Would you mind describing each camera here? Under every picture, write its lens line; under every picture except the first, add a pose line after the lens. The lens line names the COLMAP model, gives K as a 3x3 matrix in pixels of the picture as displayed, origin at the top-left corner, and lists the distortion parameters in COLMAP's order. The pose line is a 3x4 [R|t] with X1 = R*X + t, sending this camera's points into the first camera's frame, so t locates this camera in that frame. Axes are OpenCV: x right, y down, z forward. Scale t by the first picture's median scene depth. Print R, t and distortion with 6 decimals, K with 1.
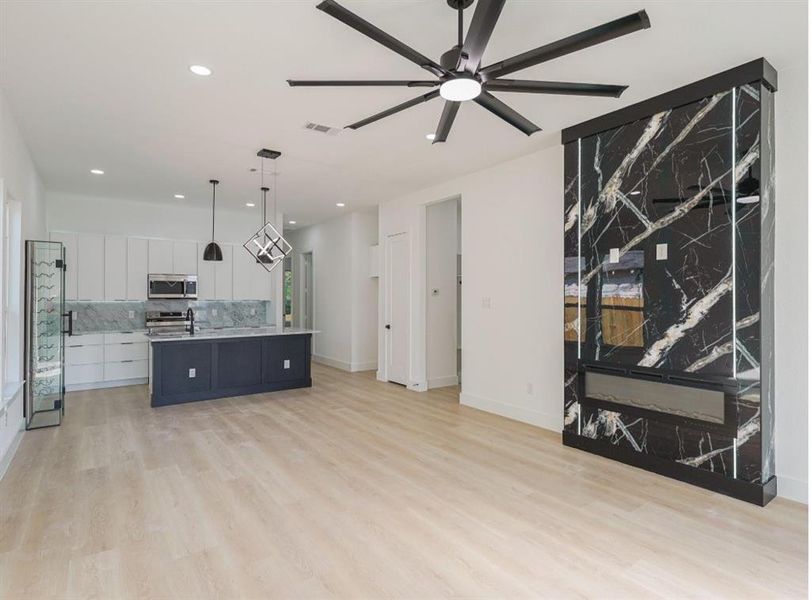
lens RADIAL K [[478.5, 0, 400.3], [0, 478.5, 296.7], [0, 0, 1]] dist [-0.001794, -0.000087]
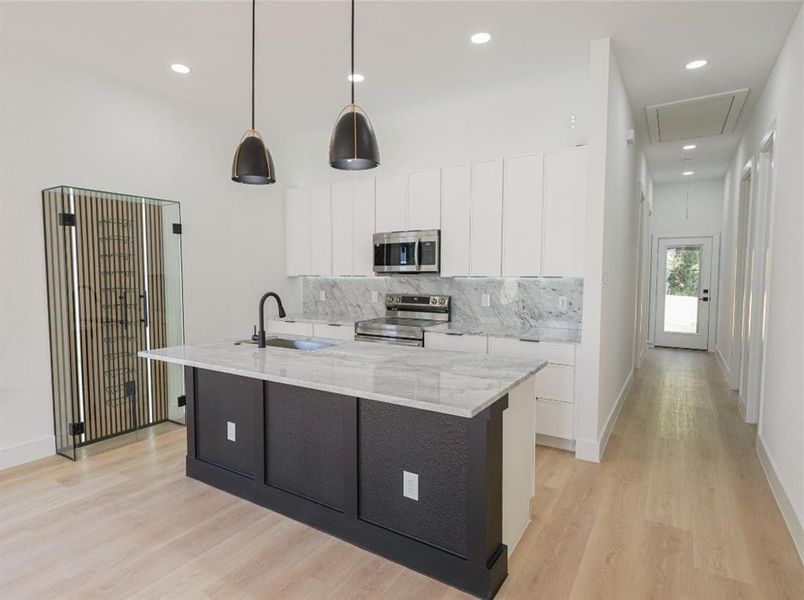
lens RADIAL K [[435.7, 0, 398.4], [0, 435.7, 301.6], [0, 0, 1]] dist [0.000654, 0.000131]
pose [[0.370943, 0.058870, -0.926788, 0.011833], [0.003510, 0.997893, 0.064791, 0.003984], [0.928649, -0.027287, 0.369954, 0.798455]]
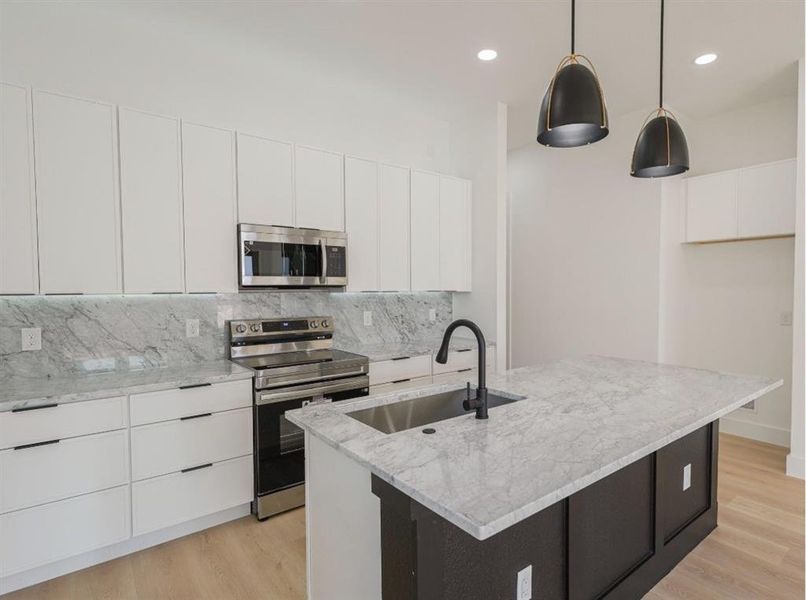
lens RADIAL K [[436.8, 0, 405.7], [0, 436.8, 301.1], [0, 0, 1]] dist [0.000654, 0.000131]
pose [[0.997866, -0.006108, 0.065003, -0.408631], [0.004070, 0.999498, 0.031431, 0.003976], [-0.065163, -0.031099, 0.997390, 0.629798]]
